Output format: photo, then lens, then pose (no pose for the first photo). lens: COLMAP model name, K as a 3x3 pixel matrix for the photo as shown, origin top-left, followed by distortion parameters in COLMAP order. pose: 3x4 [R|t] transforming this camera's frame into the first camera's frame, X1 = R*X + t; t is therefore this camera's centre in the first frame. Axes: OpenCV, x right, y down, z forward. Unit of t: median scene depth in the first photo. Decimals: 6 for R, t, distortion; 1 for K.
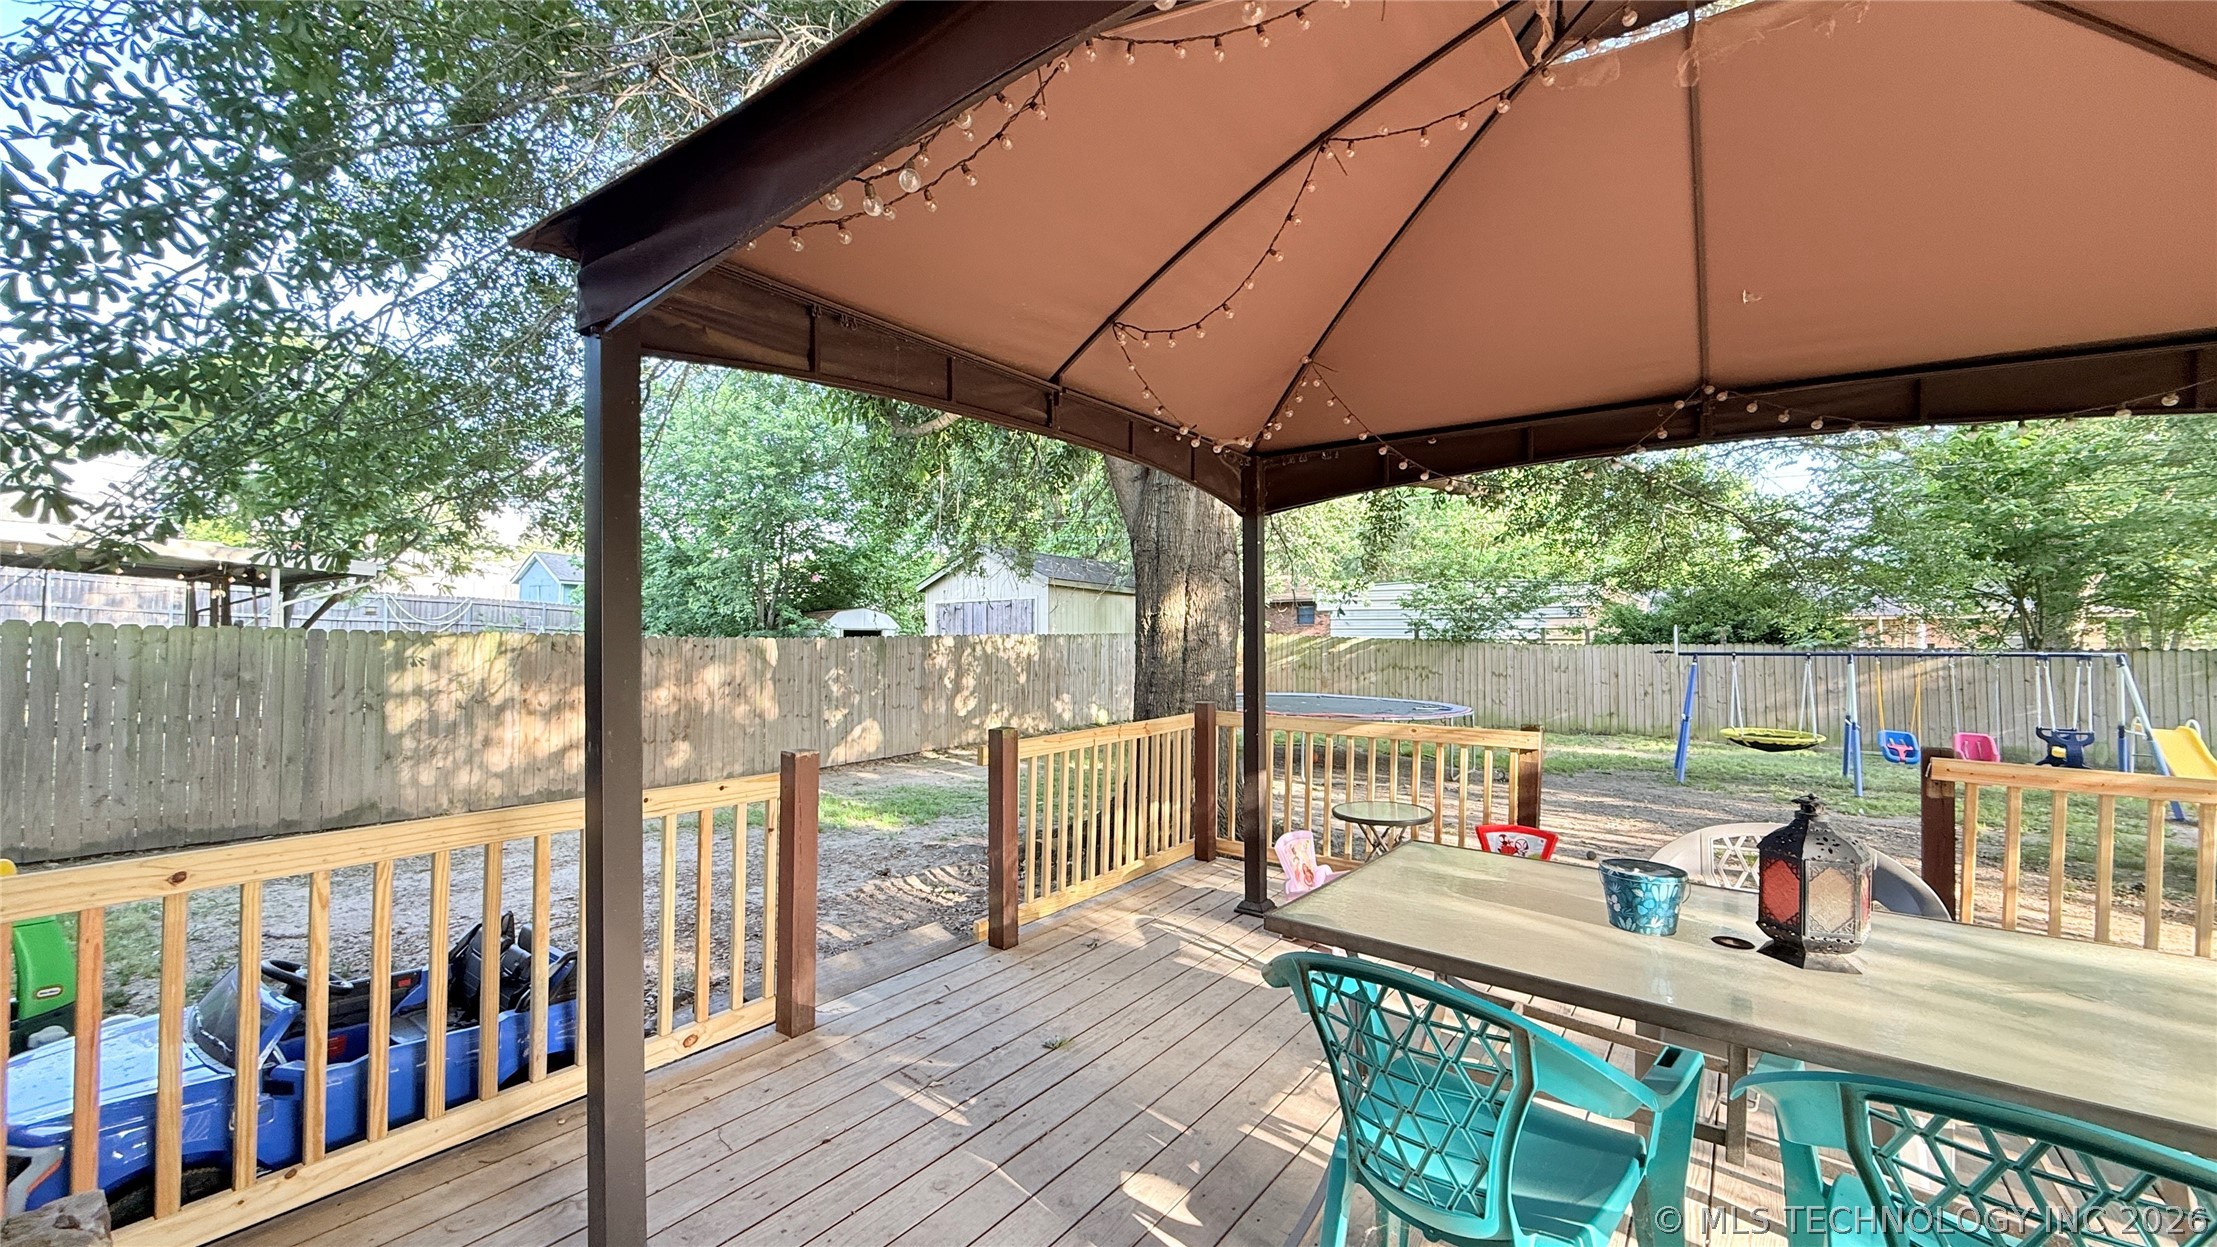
lens RADIAL K [[880.7, 0, 1101.1], [0, 880.7, 623.6], [0, 0, 1]] dist [0.000842, -0.000157]
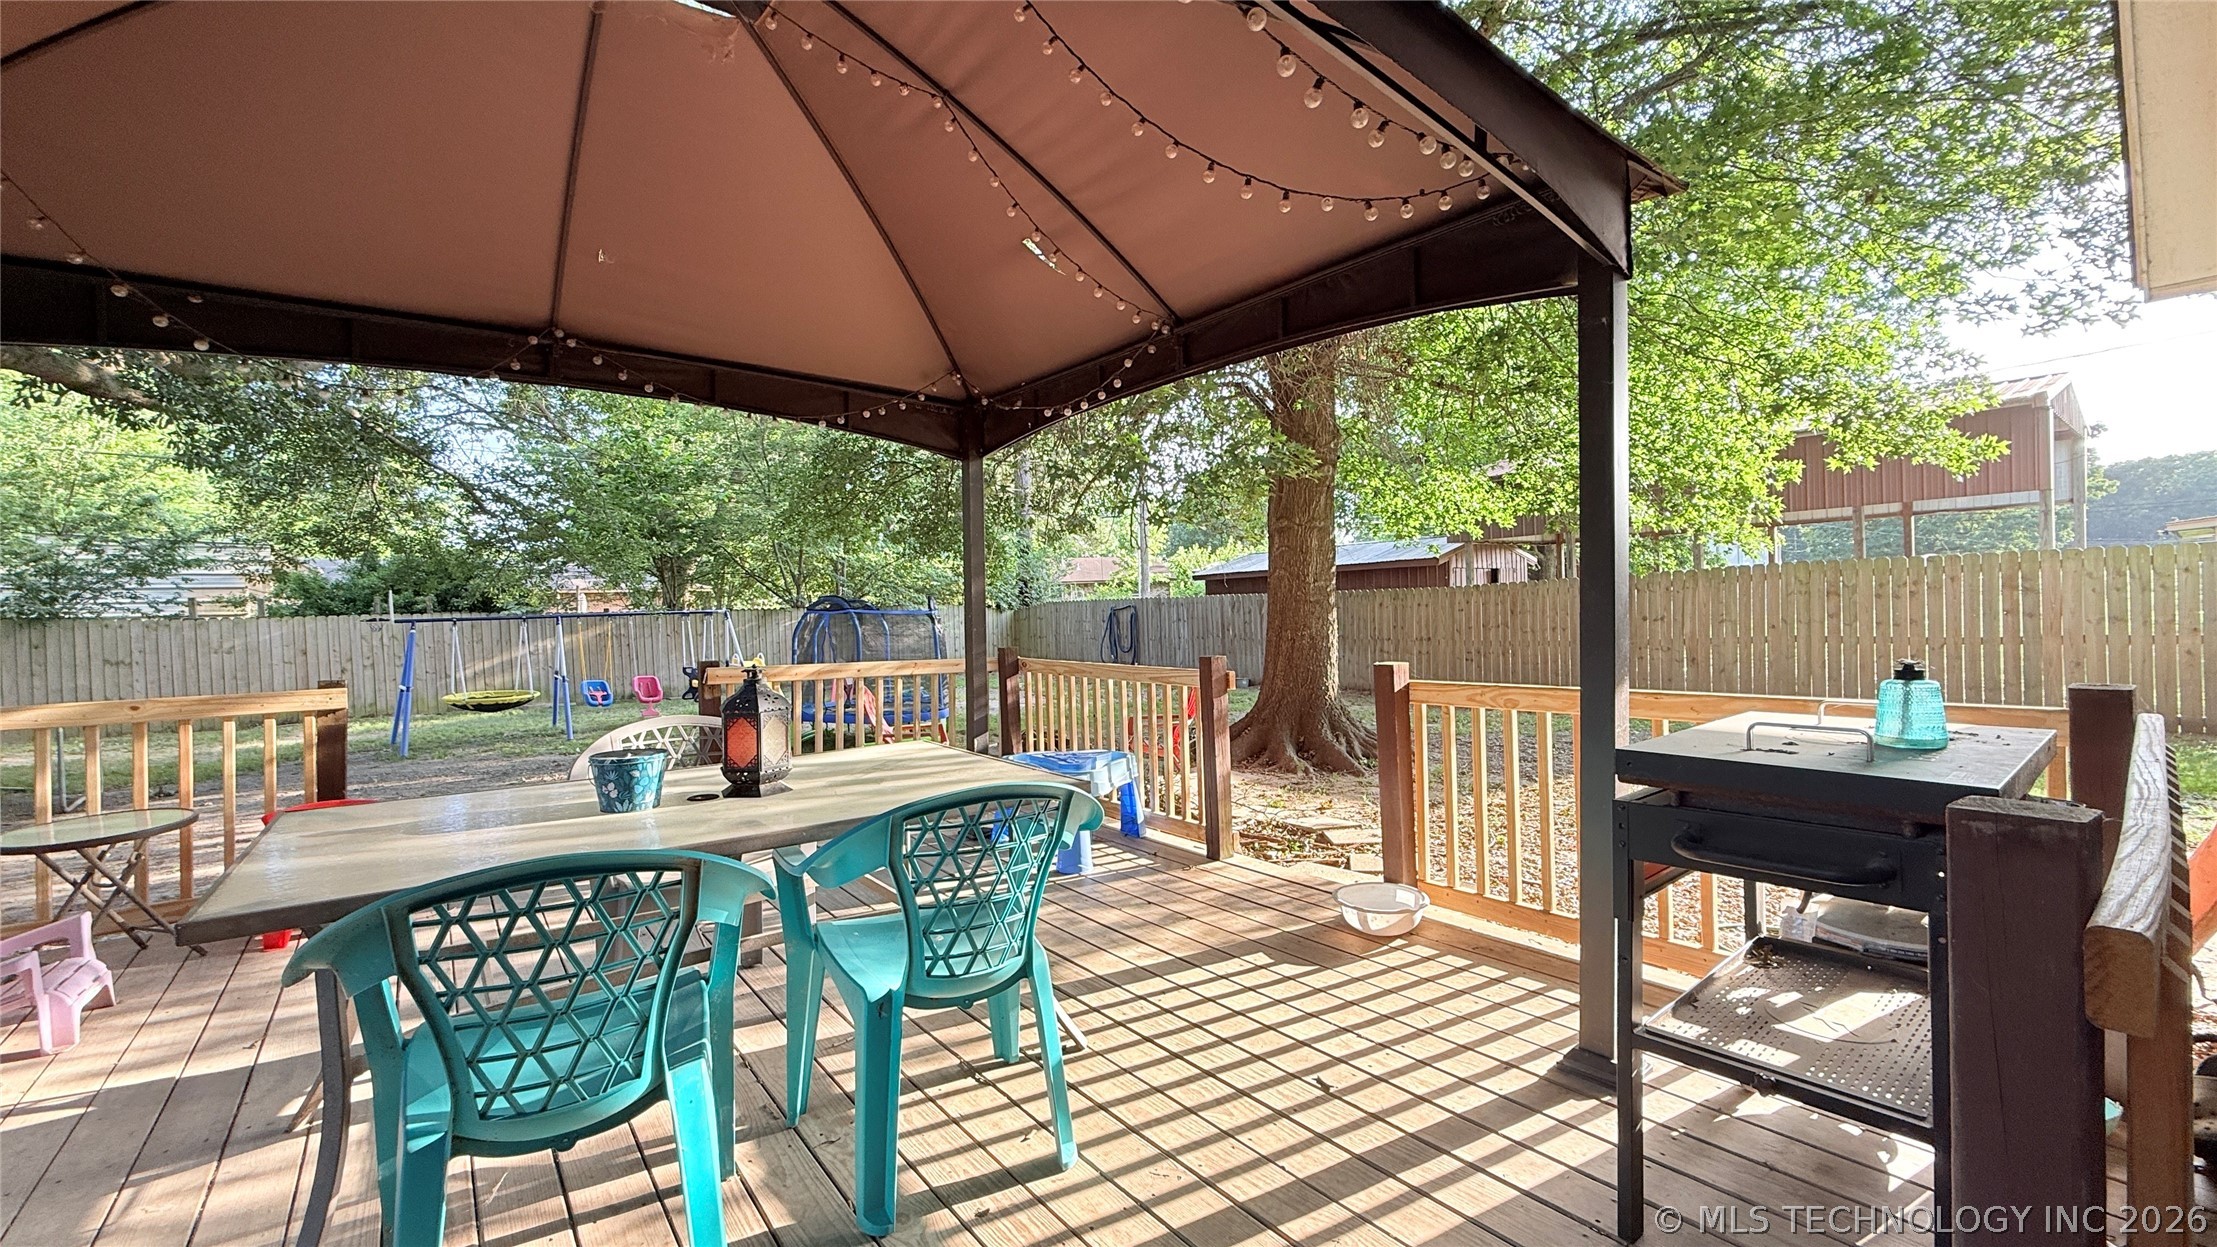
lens RADIAL K [[880.7, 0, 1101.1], [0, 880.7, 623.6], [0, 0, 1]] dist [0.000842, -0.000157]
pose [[0.271051, -0.031052, 0.962064, -0.133474], [0.007877, 0.999518, 0.030042, 0.046452], [-0.962533, -0.000564, 0.271164, 0.078518]]
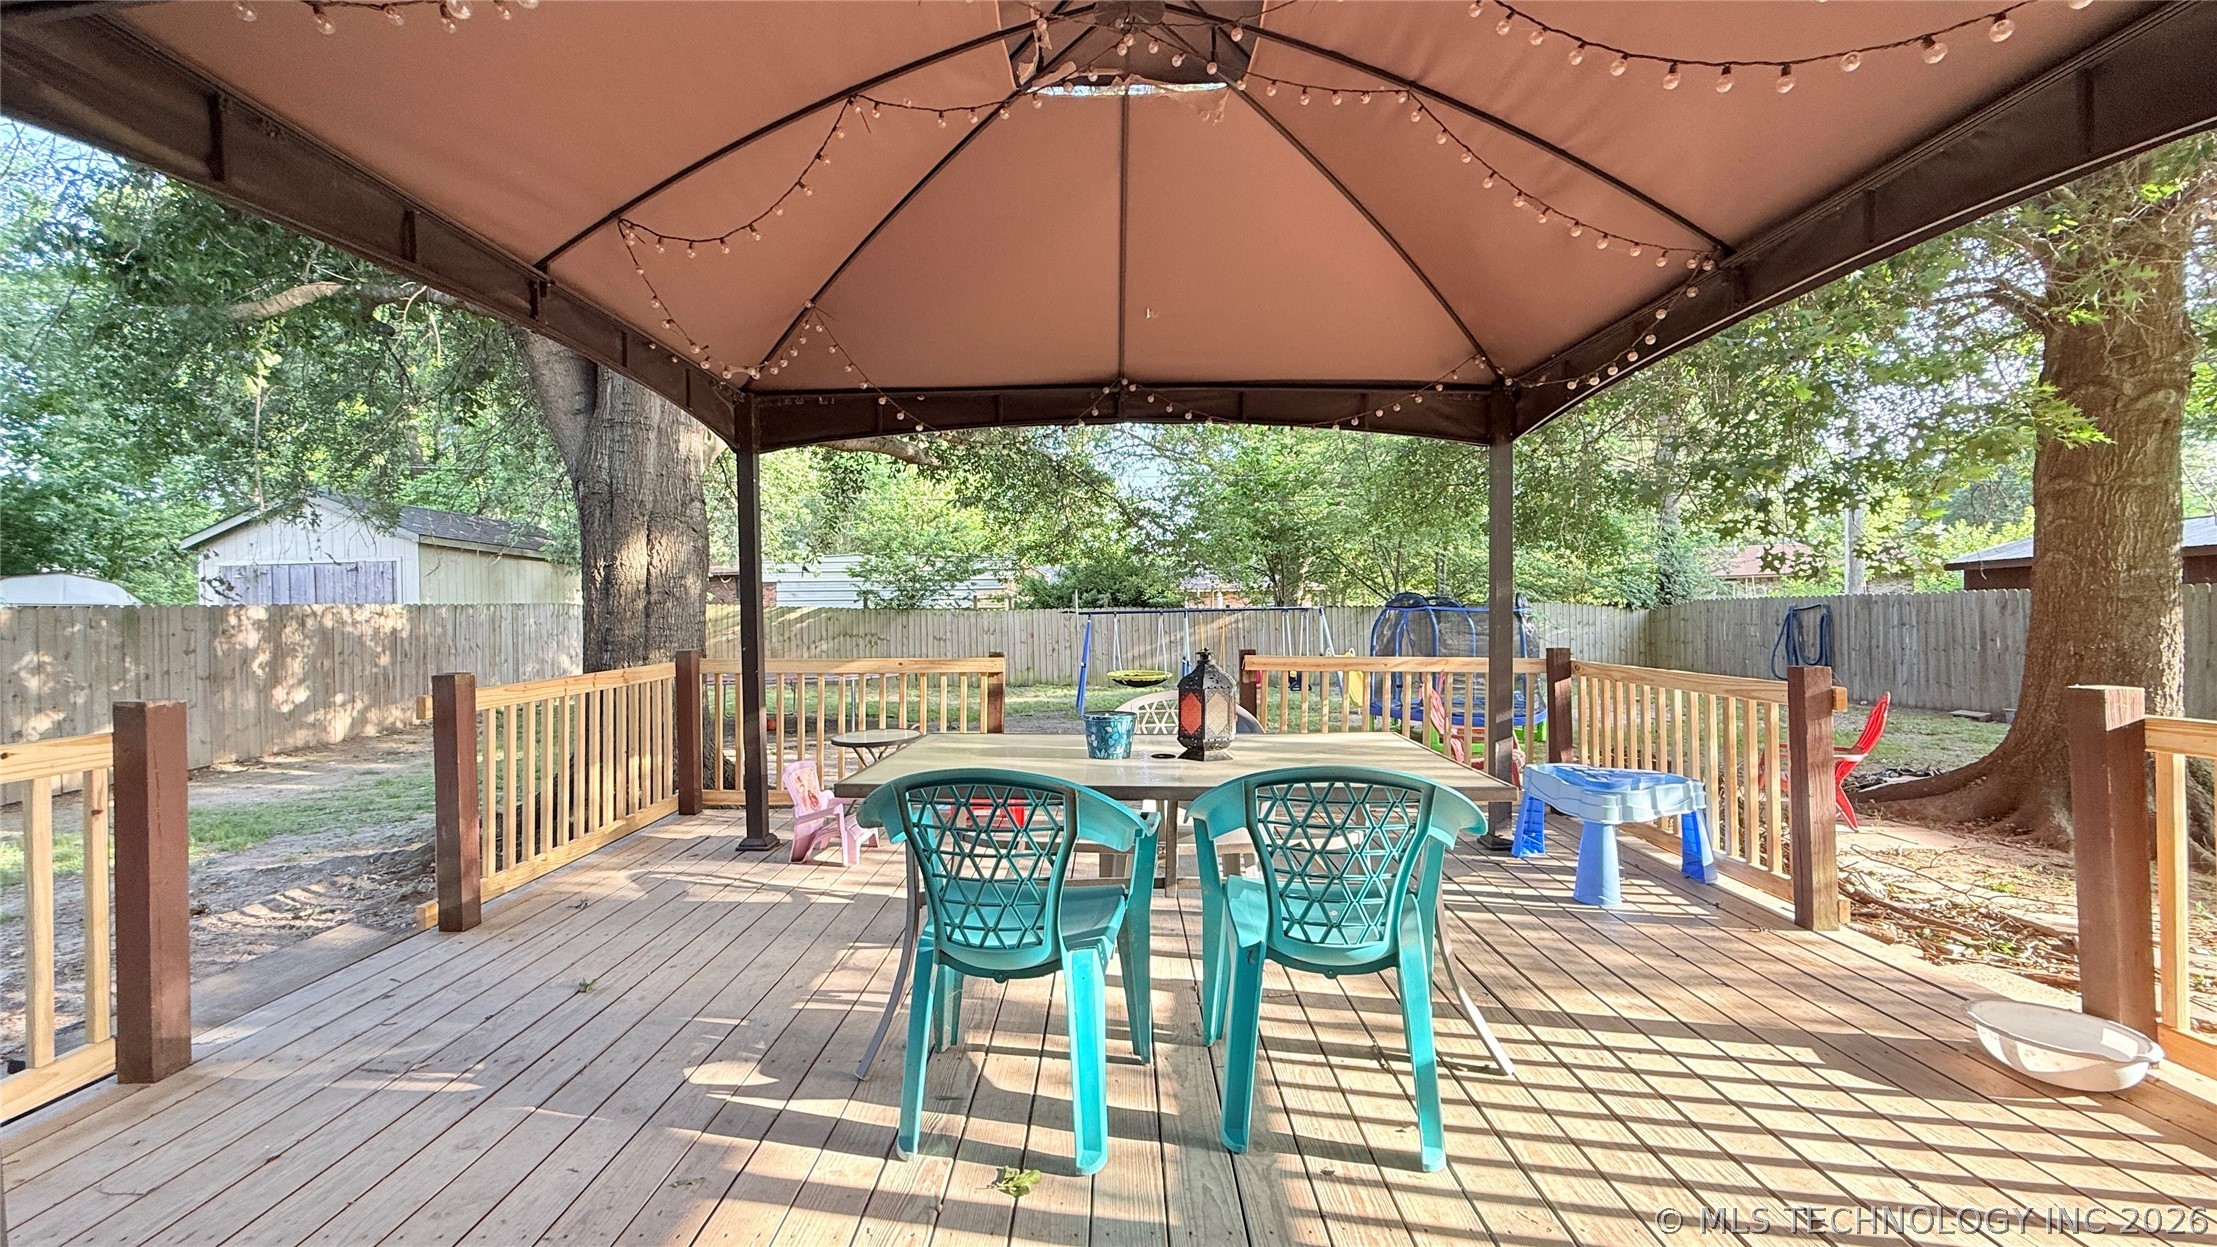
lens RADIAL K [[880.7, 0, 1101.1], [0, 880.7, 623.6], [0, 0, 1]] dist [0.000842, -0.000157]
pose [[0.814581, -0.021143, 0.579664, -0.094127], [0.006709, 0.999612, 0.027033, 0.051738], [-0.580011, -0.018132, 0.814407, -0.051280]]
